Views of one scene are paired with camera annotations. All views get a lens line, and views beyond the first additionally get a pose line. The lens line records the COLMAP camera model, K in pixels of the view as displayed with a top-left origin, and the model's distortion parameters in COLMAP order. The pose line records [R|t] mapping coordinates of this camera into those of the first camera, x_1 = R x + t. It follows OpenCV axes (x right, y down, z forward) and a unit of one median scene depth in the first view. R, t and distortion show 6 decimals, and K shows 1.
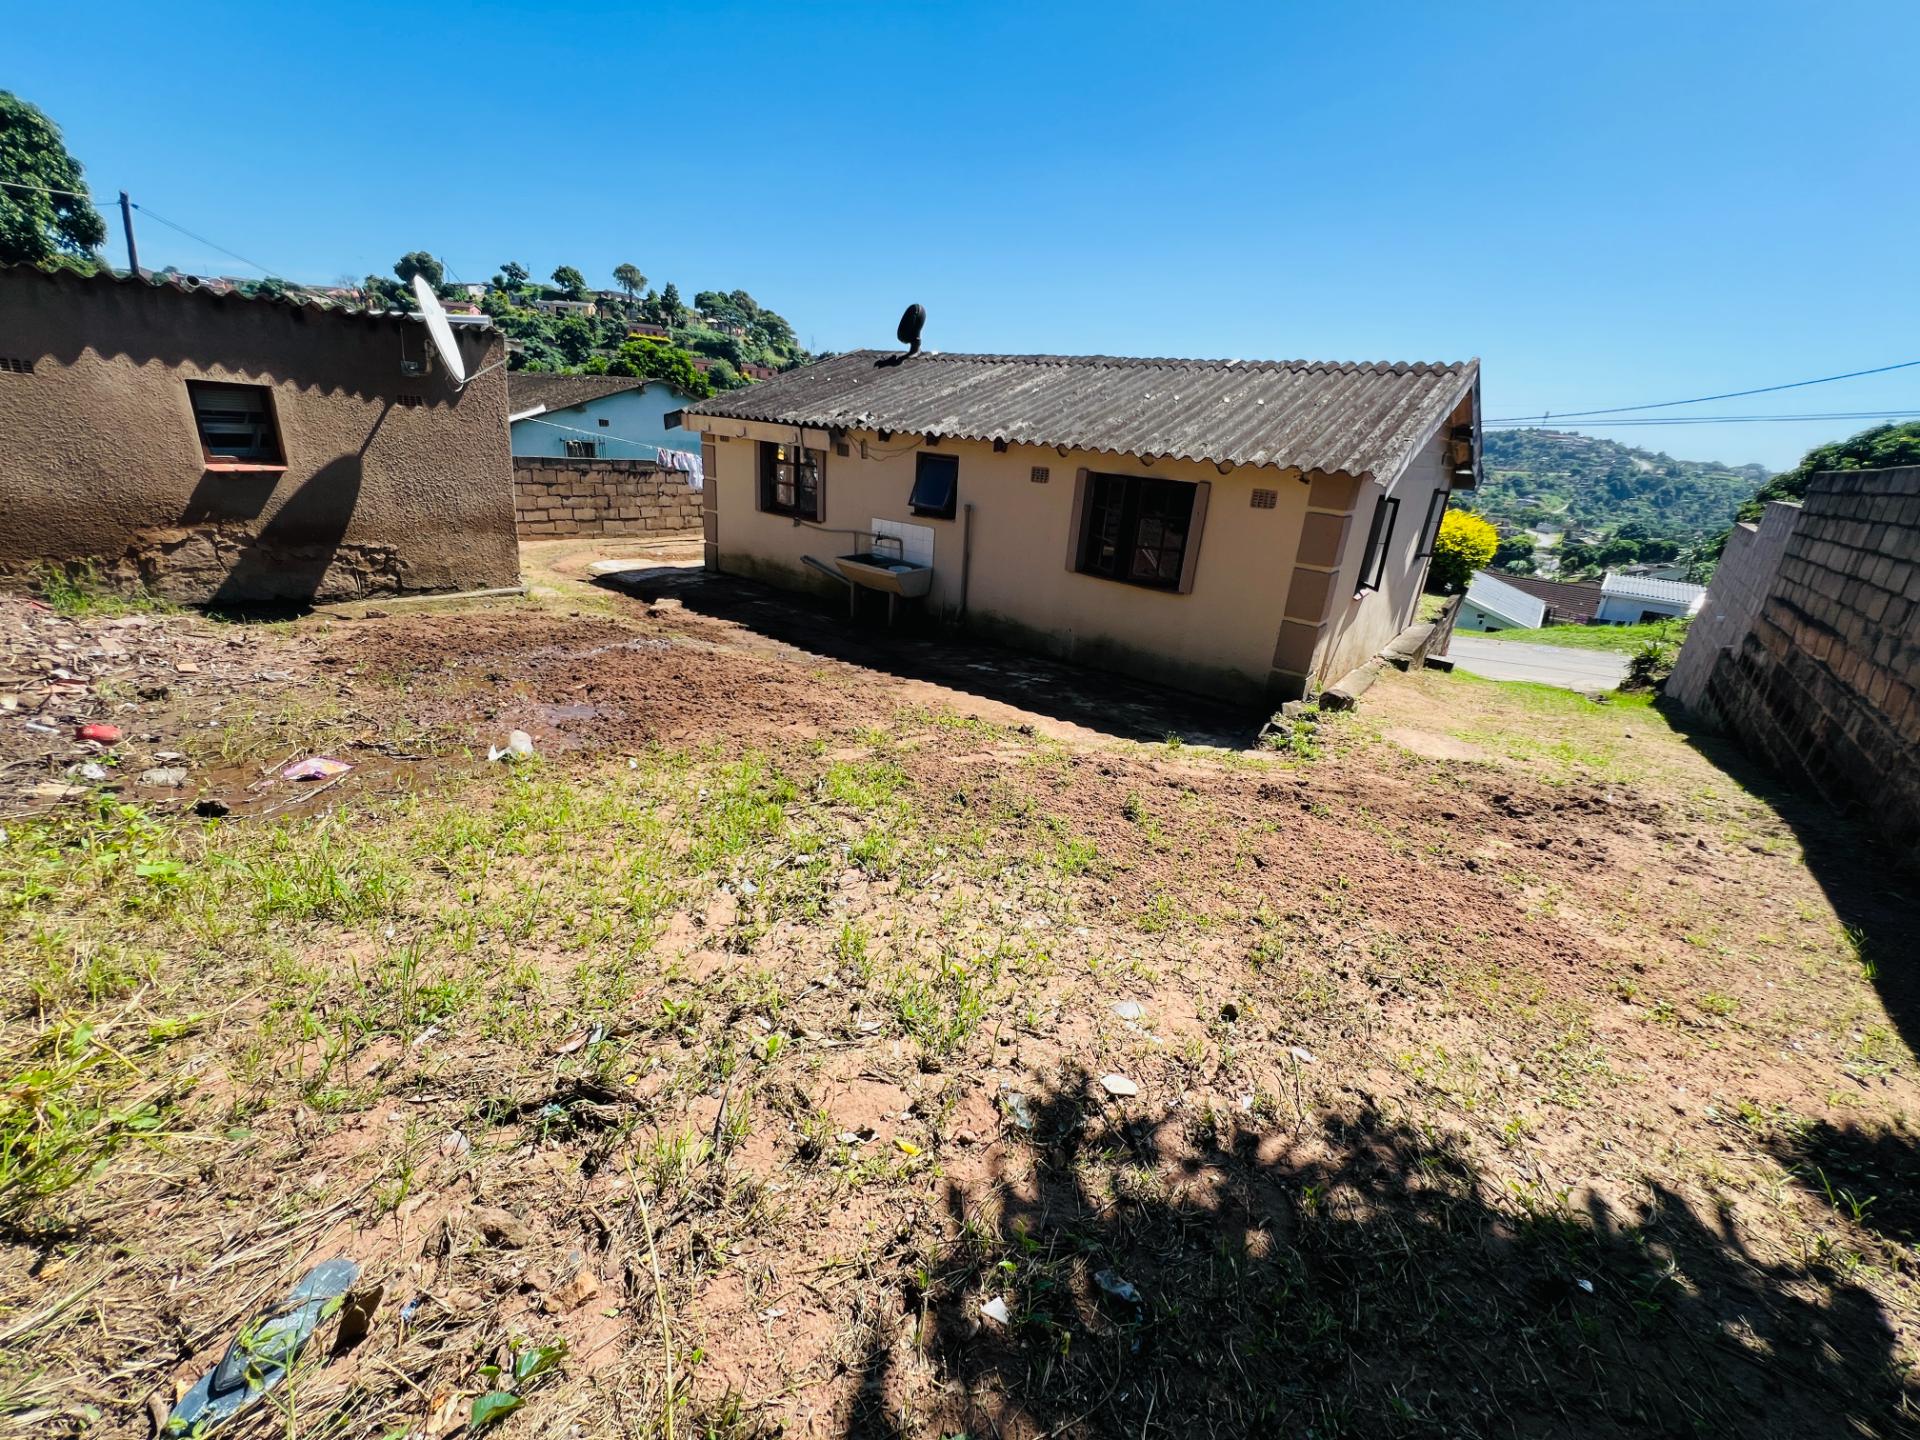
lens RADIAL K [[769.4, 0, 956.8], [0, 769.4, 717.3], [0, 0, 1]] dist [-0.003971, 0.001417]
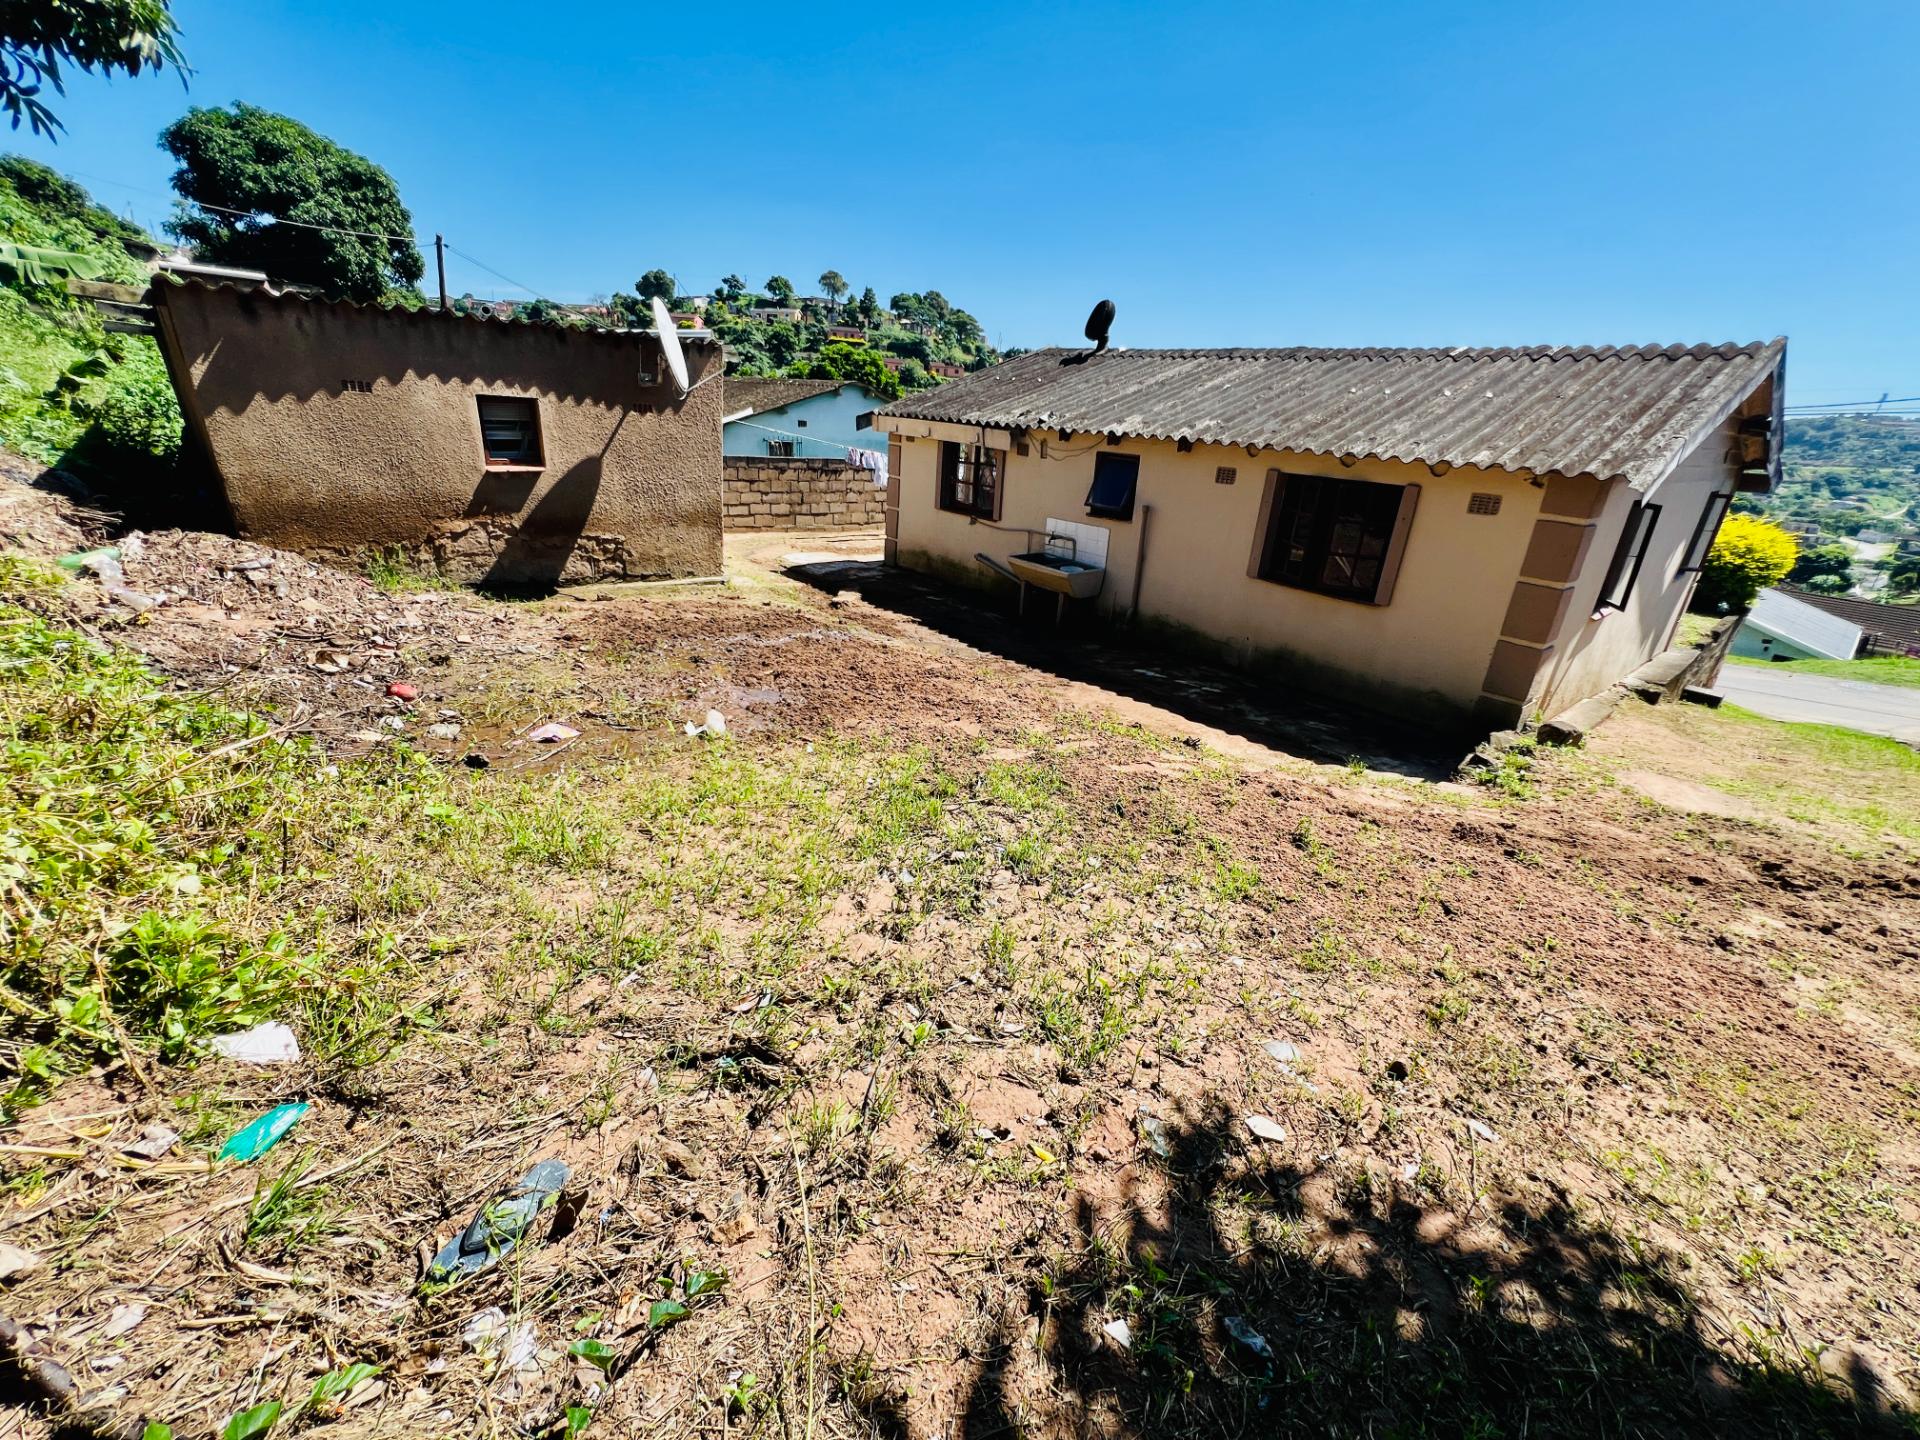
lens RADIAL K [[769.4, 0, 956.4], [0, 769.4, 717.2], [0, 0, 1]] dist [-0.003670, 0.001620]
pose [[0.975959, 0.067424, -0.207264, -0.000539], [-0.066357, 0.997723, 0.012105, -0.007677], [0.207608, 0.001939, 0.978210, -0.007846]]
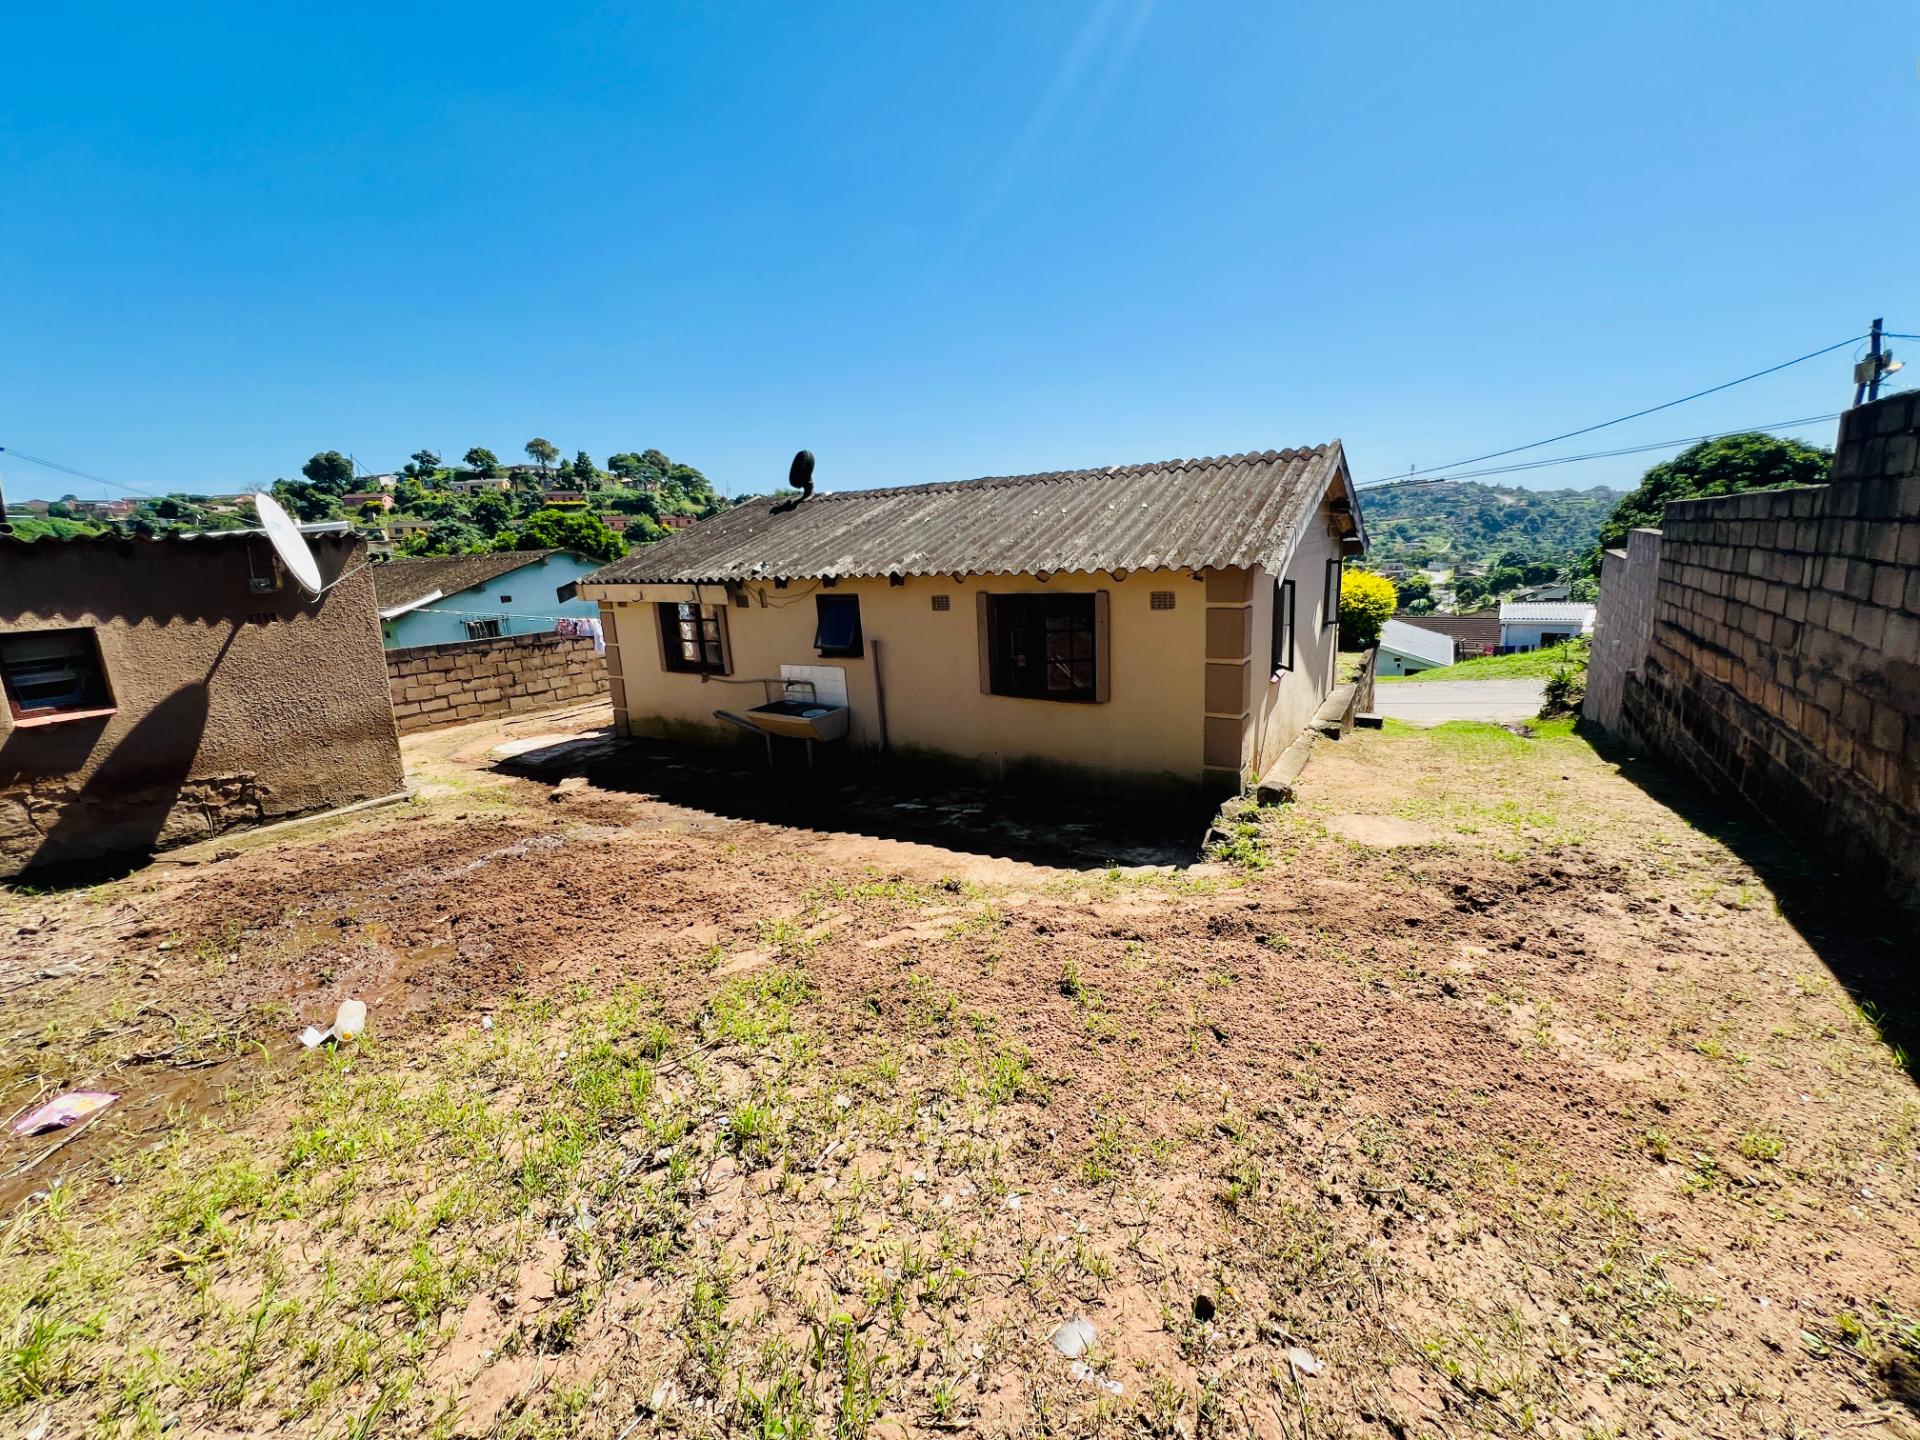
lens RADIAL K [[769.4, 0, 956.8], [0, 769.4, 717.3], [0, 0, 1]] dist [-0.003971, 0.001417]
pose [[0.987255, -0.143124, 0.069598, 0.063665], [0.151284, 0.979745, -0.131199, -0.063702], [-0.049410, 0.140056, 0.988910, 0.072711]]
